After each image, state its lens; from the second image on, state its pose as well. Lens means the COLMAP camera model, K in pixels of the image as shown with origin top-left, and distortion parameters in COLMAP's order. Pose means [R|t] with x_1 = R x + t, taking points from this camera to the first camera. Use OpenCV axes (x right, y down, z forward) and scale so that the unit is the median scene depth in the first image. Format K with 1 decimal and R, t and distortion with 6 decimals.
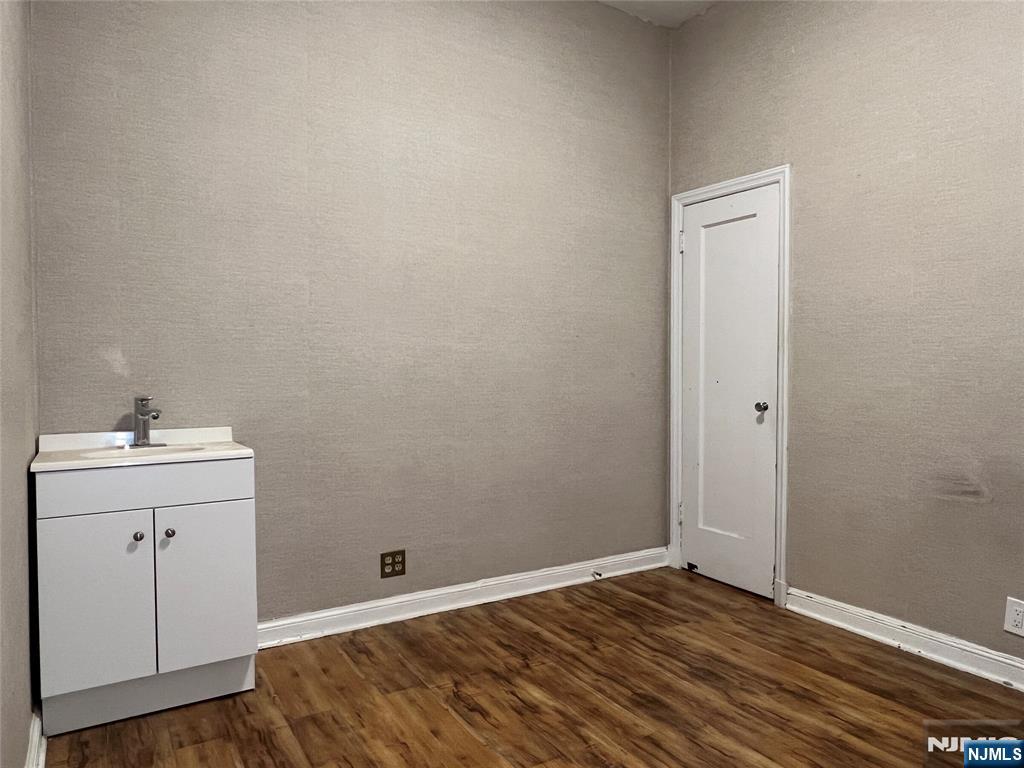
lens RADIAL K [[692.0, 0, 511.5], [0, 692.0, 386.5], [0, 0, 1]] dist [0.004328, -0.007313]
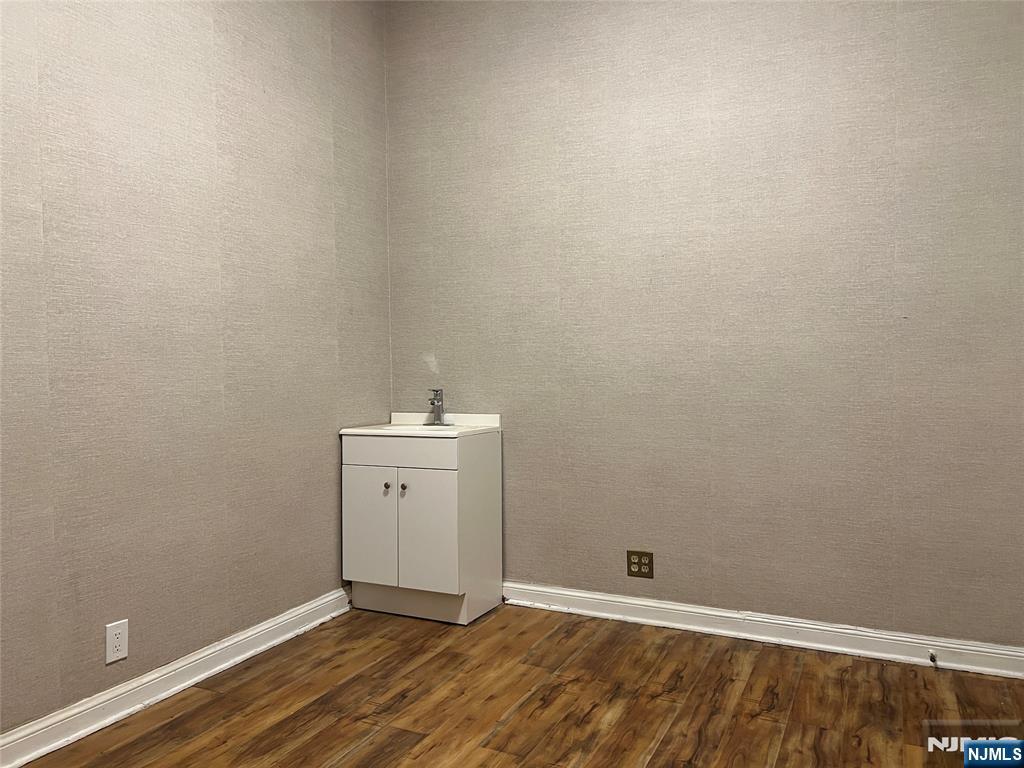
lens RADIAL K [[778.9, 0, 508.1], [0, 778.9, 378.3], [0, 0, 1]] dist [0.038609, -0.033488]
pose [[0.520804, 0.007214, -0.853646, 0.751209], [-0.011488, 0.999933, 0.001441, -0.008035], [0.853599, 0.009056, 0.520852, 0.288190]]
